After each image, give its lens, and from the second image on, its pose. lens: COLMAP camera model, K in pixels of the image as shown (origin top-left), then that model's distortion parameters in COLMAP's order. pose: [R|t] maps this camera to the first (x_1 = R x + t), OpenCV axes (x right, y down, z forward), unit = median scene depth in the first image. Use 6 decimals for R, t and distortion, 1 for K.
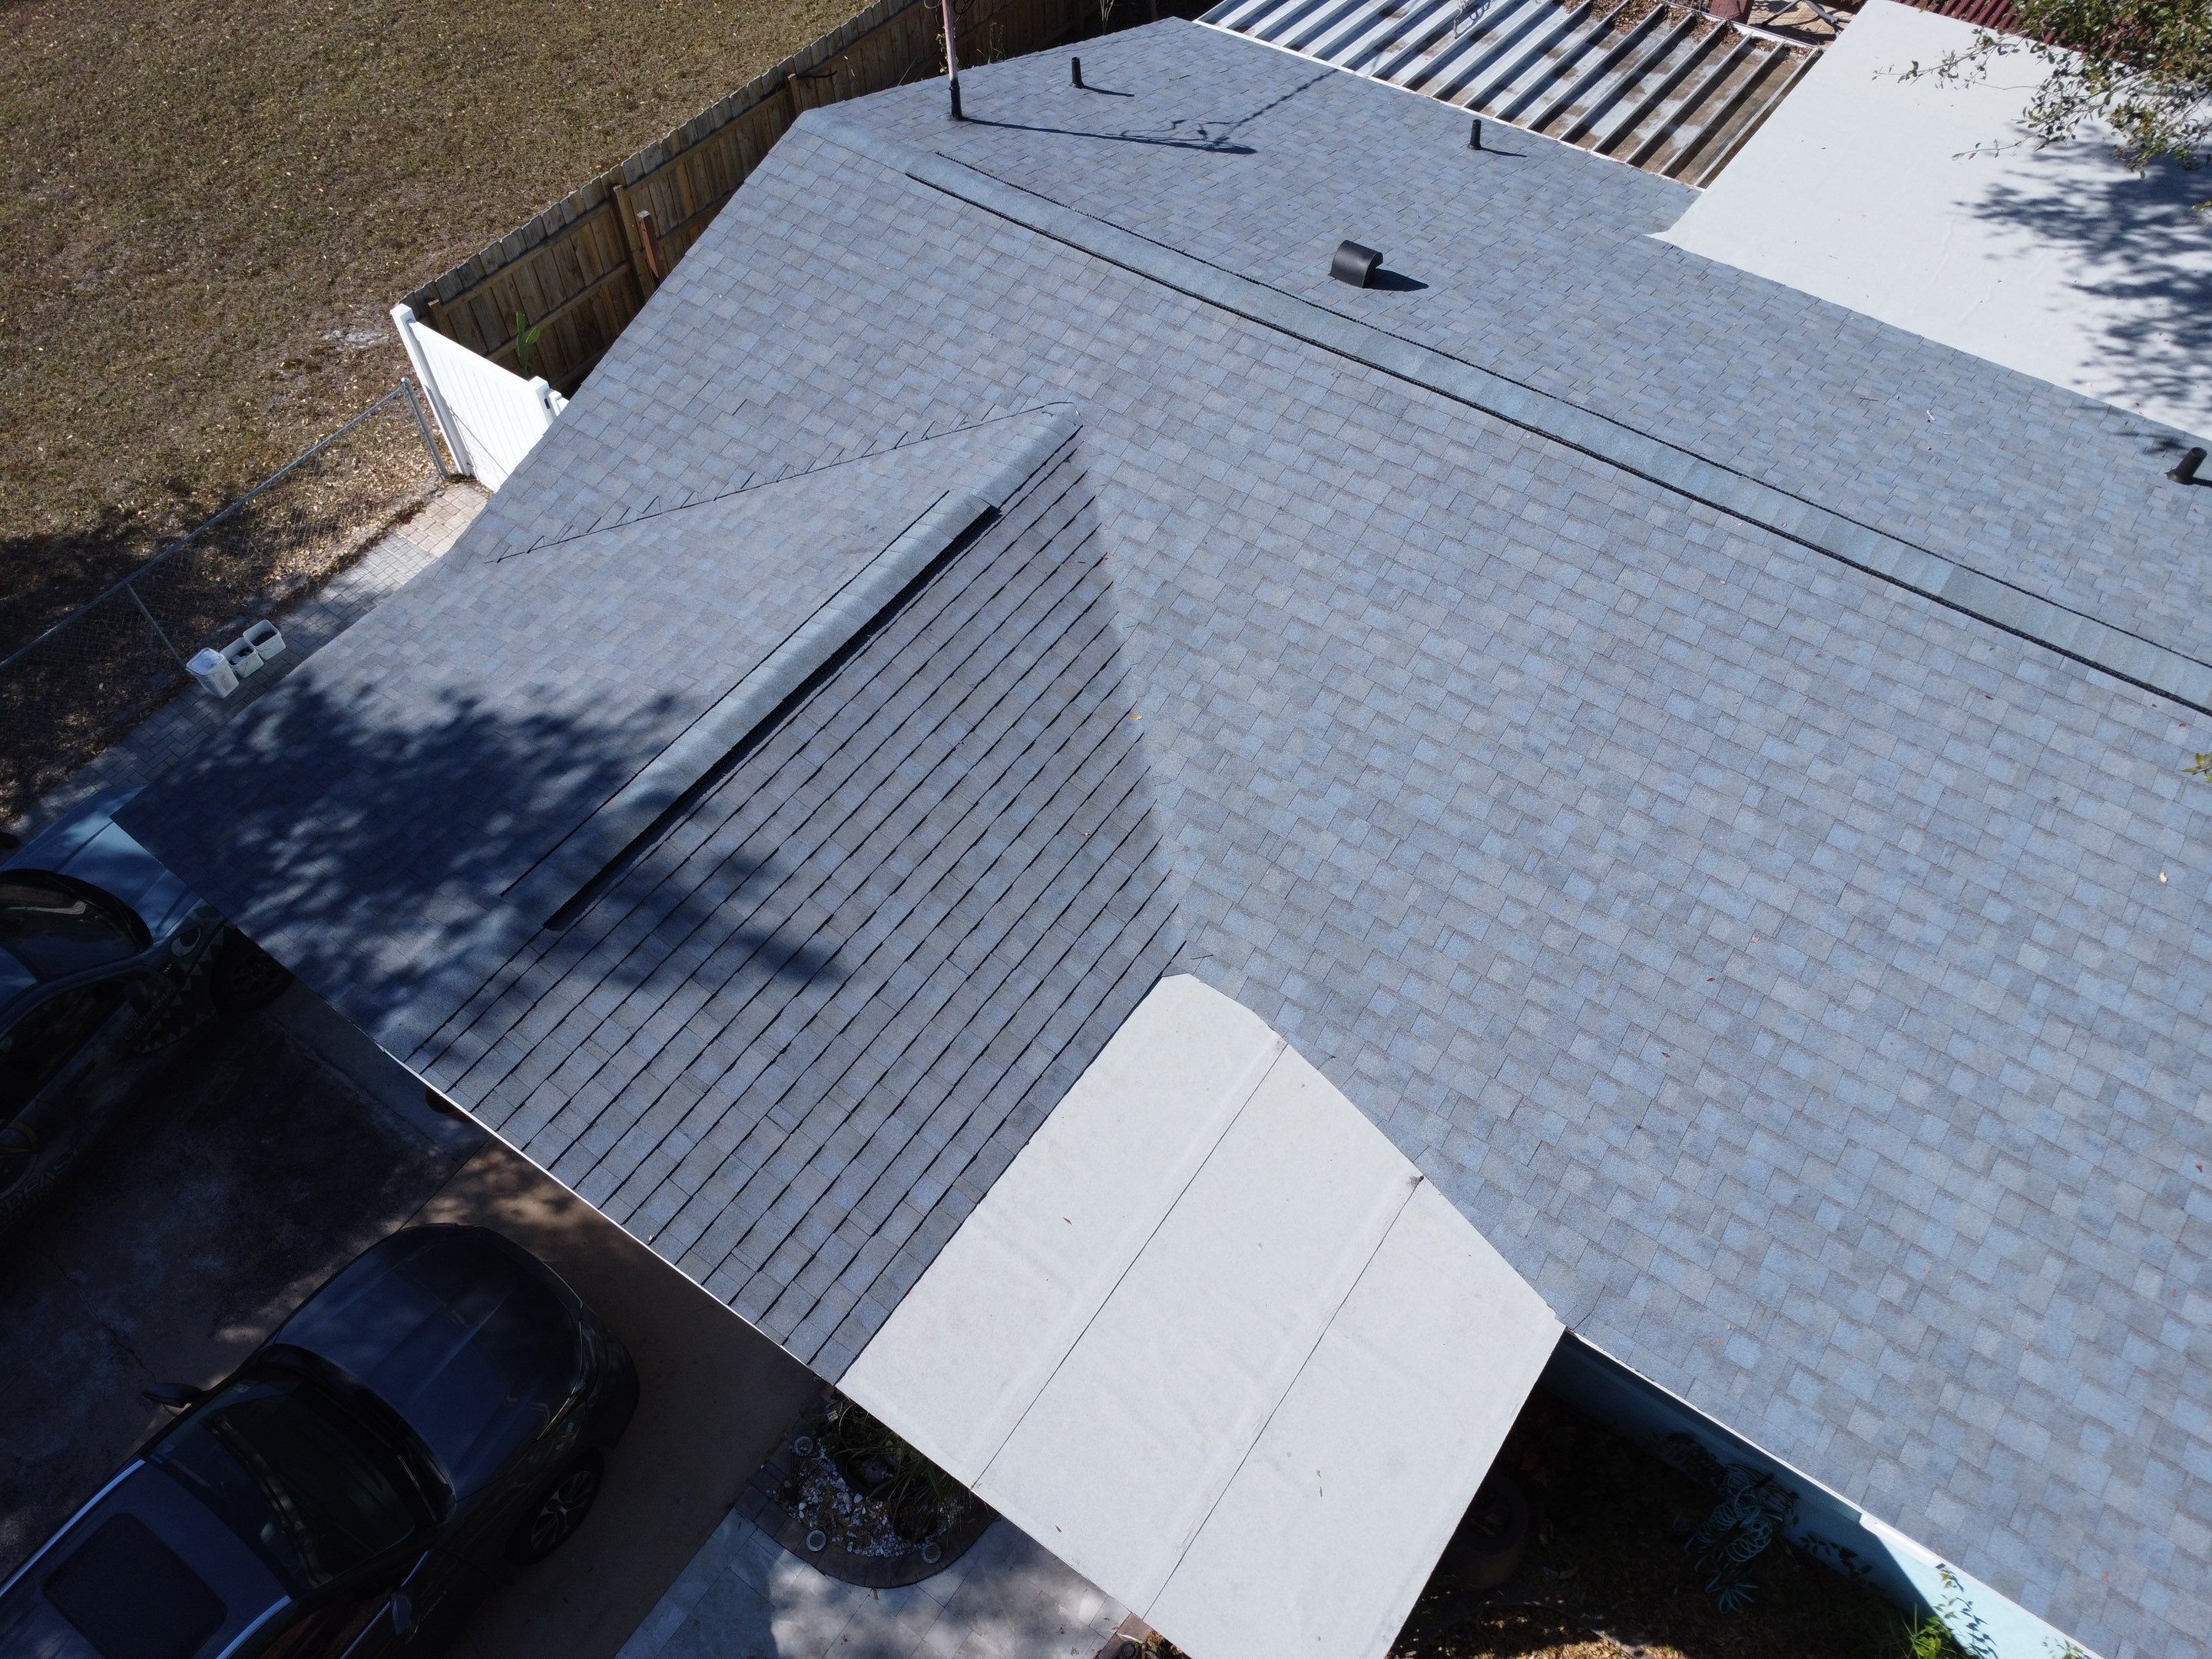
lens RADIAL K [[1604.2, 0, 1118.0], [0, 1604.2, 827.9], [0, 0, 1]] dist [-0.033340, 0.009235]
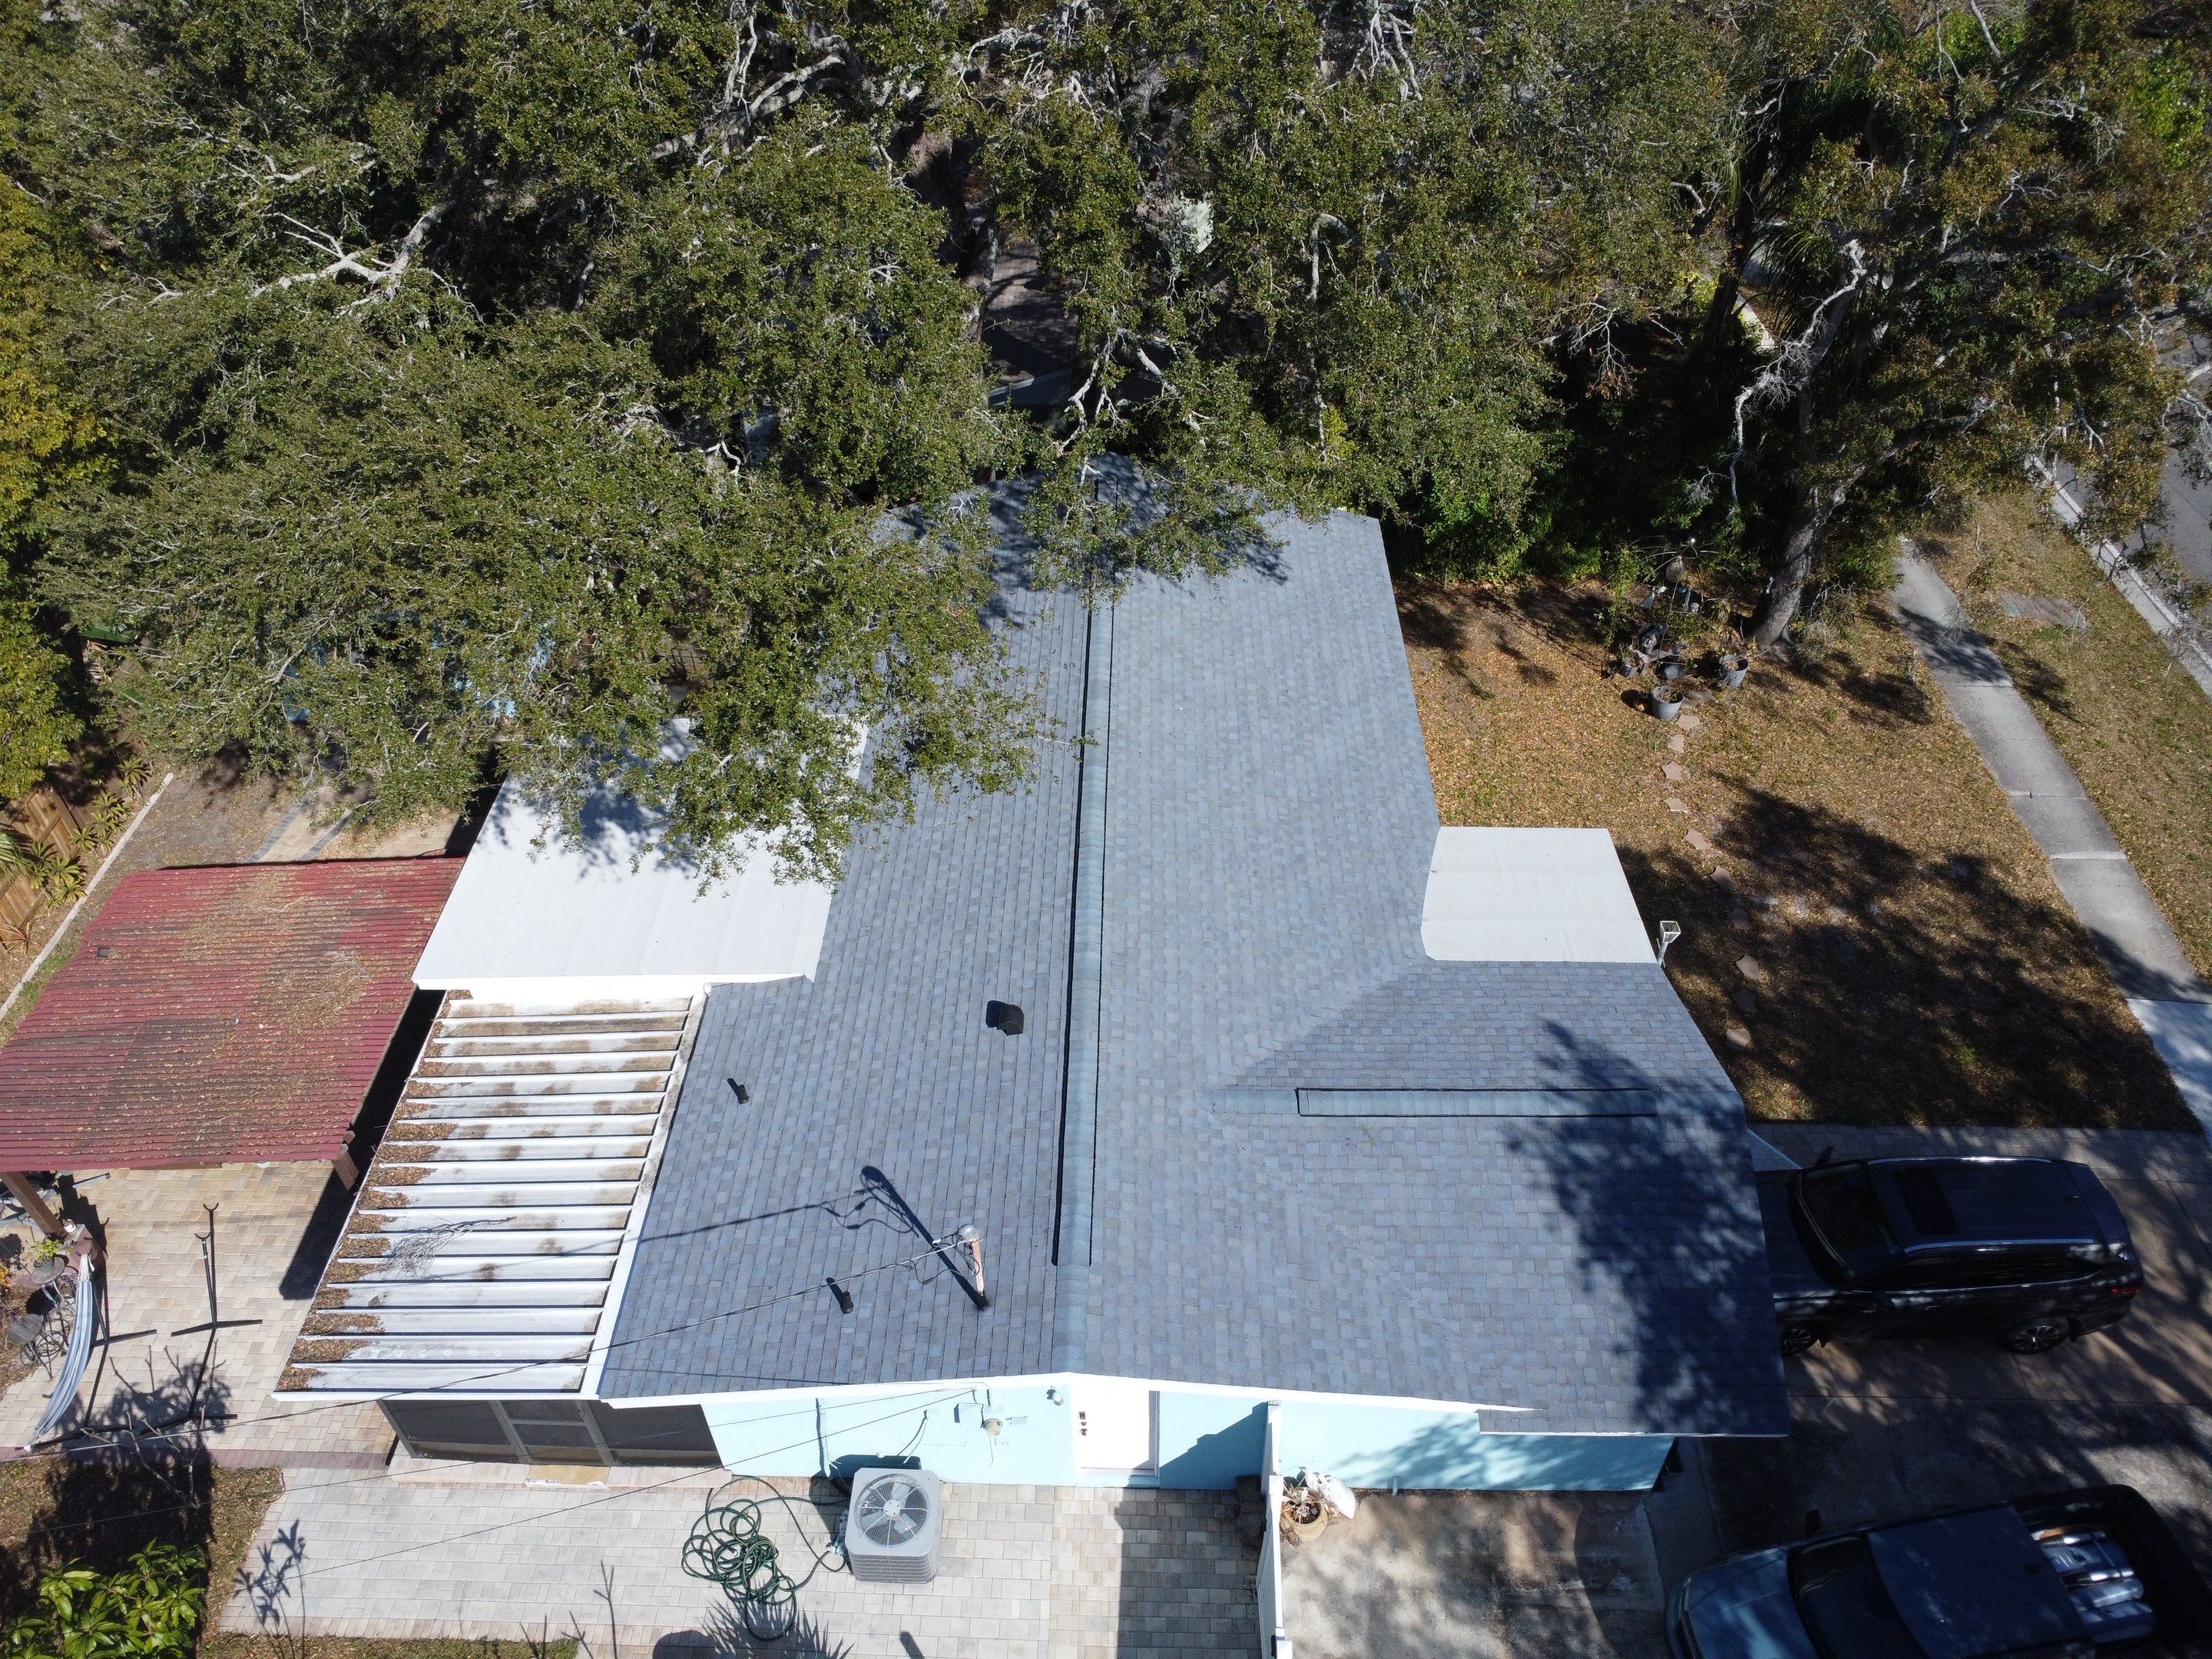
lens RADIAL K [[1604.2, 0, 1094.7], [0, 1604.2, 830.2], [0, 0, 1]] dist [-0.033340, 0.009235]
pose [[-0.547762, -0.536938, 0.641603, -1.037460], [0.695418, 0.134151, 0.705973, -1.820928], [-0.465135, 0.832887, 0.299914, 0.390989]]
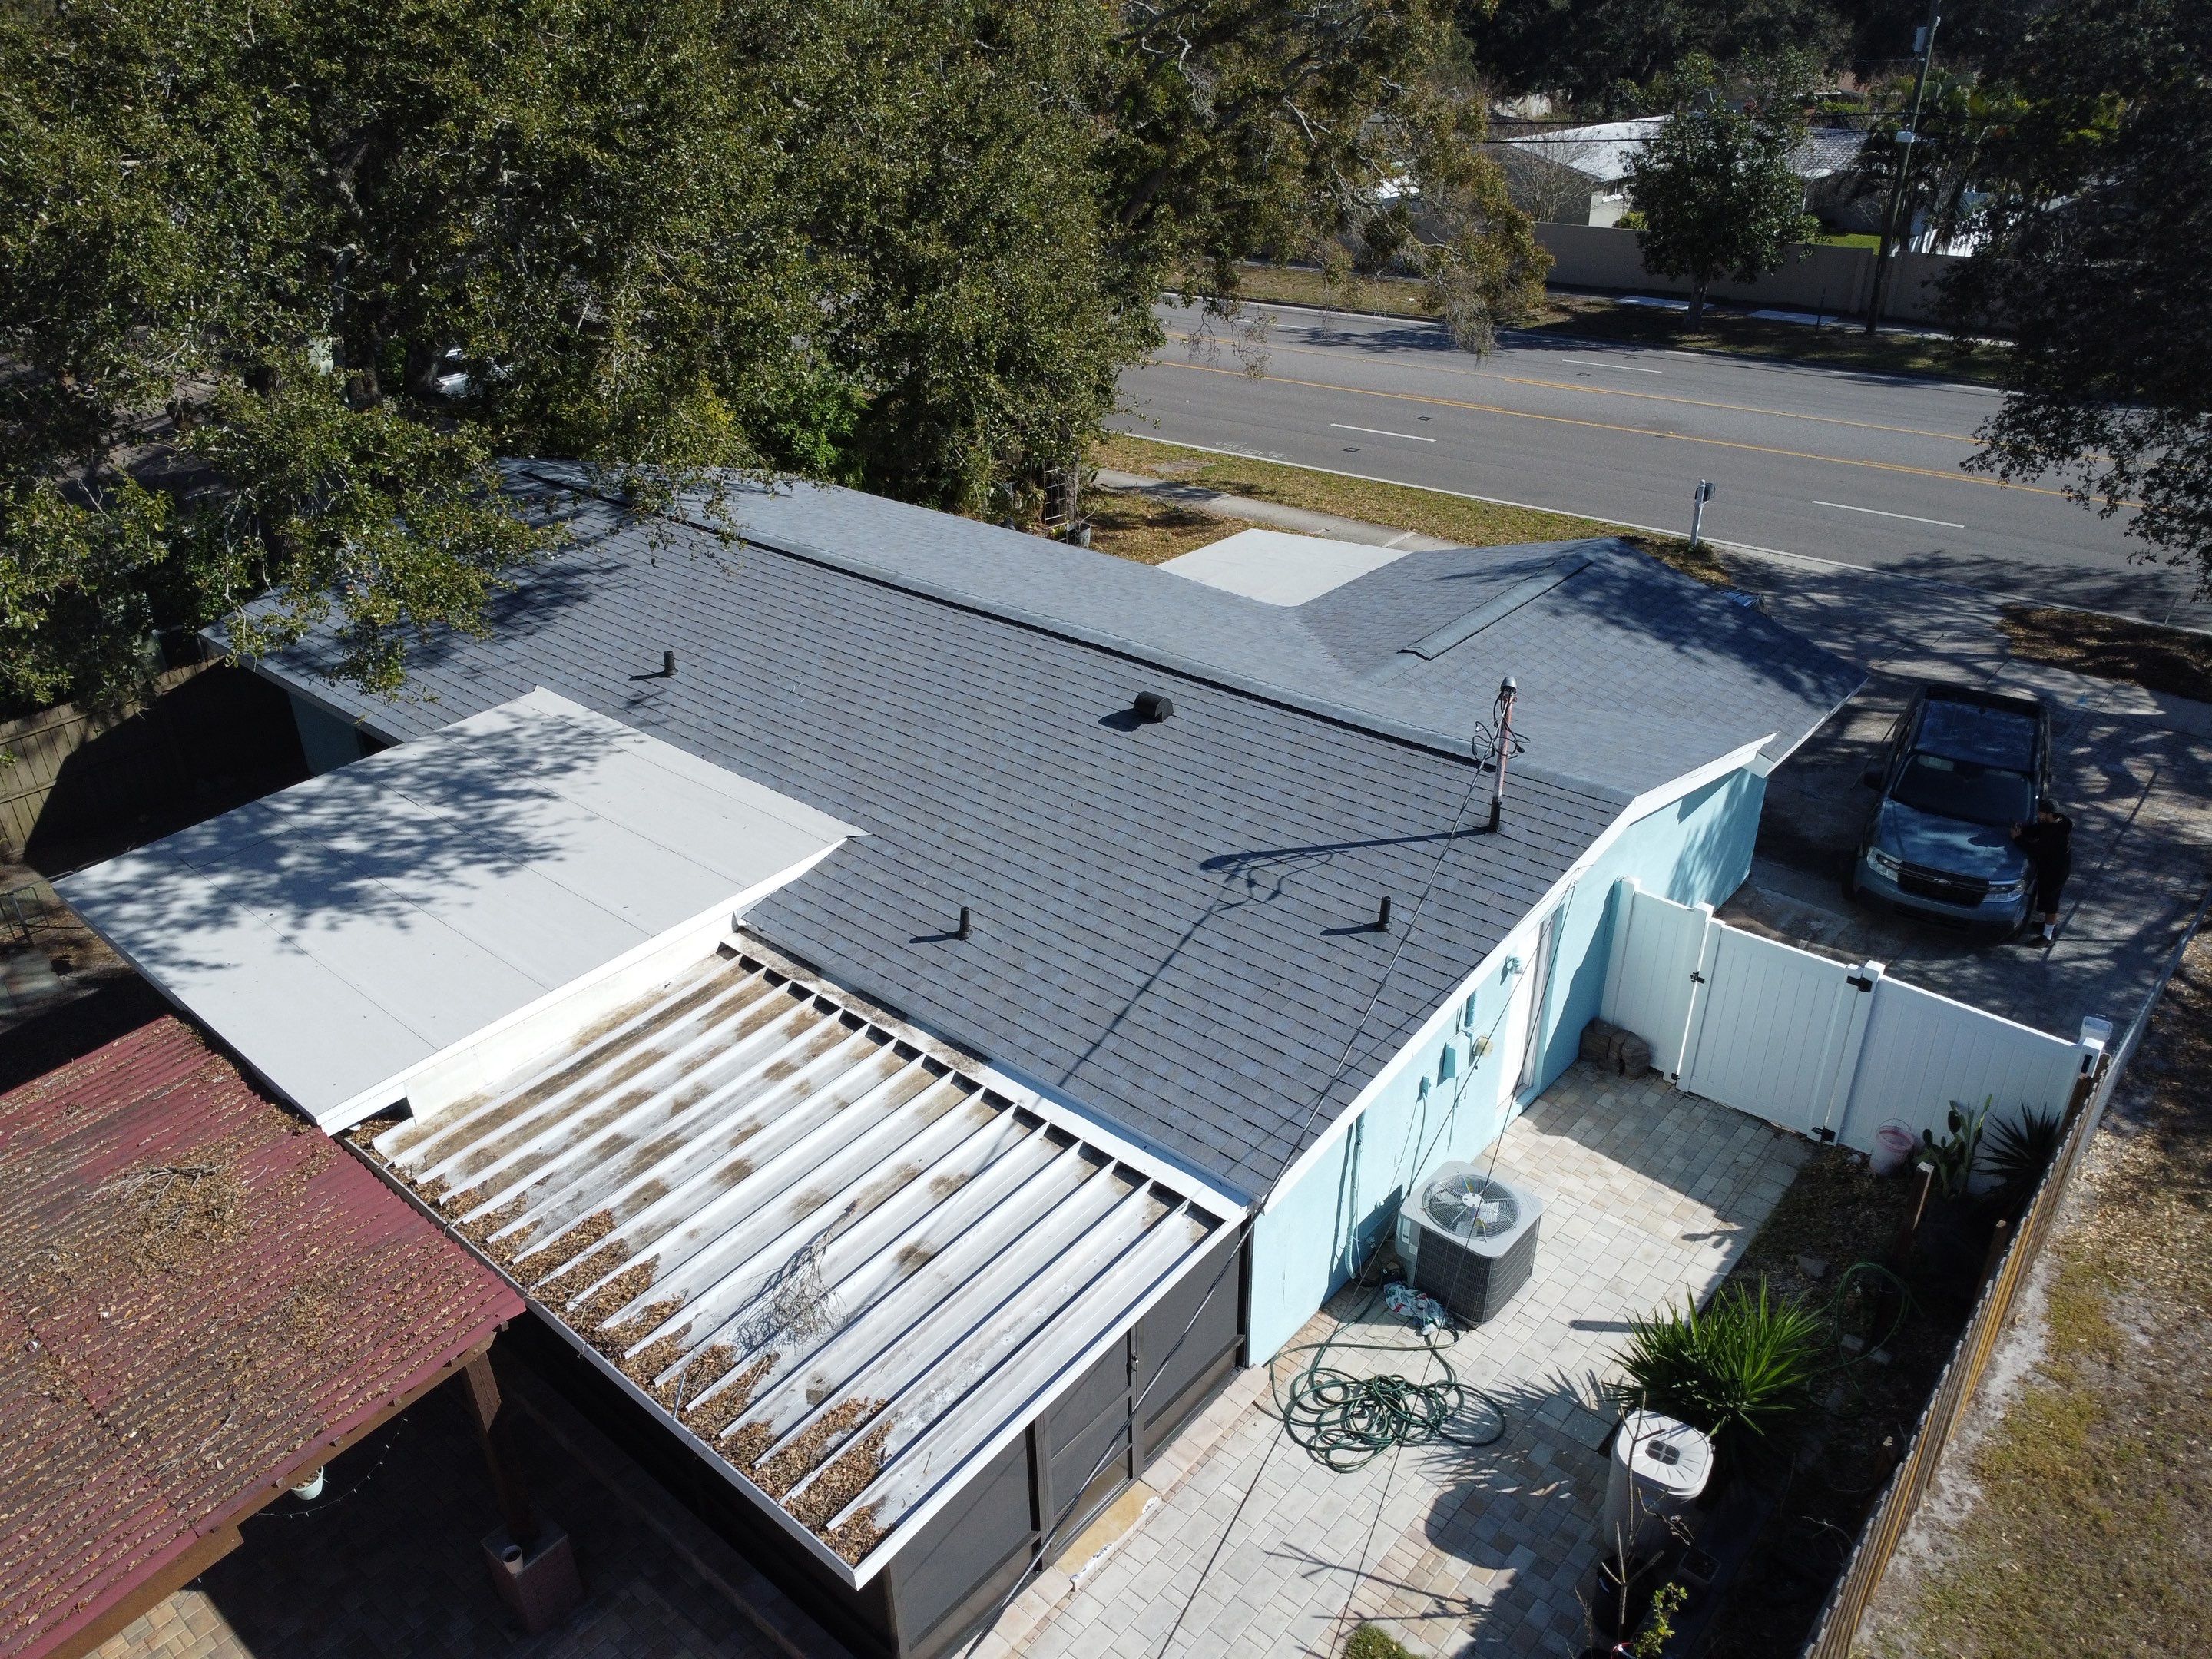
lens RADIAL K [[1604.2, 0, 1104.8], [0, 1604.2, 828.7], [0, 0, 1]] dist [-0.033340, 0.009235]
pose [[-0.994343, -0.018580, 0.104578, 0.057363], [0.101166, 0.134305, 0.985762, -2.081907], [-0.032361, 0.990766, -0.131666, 1.593331]]
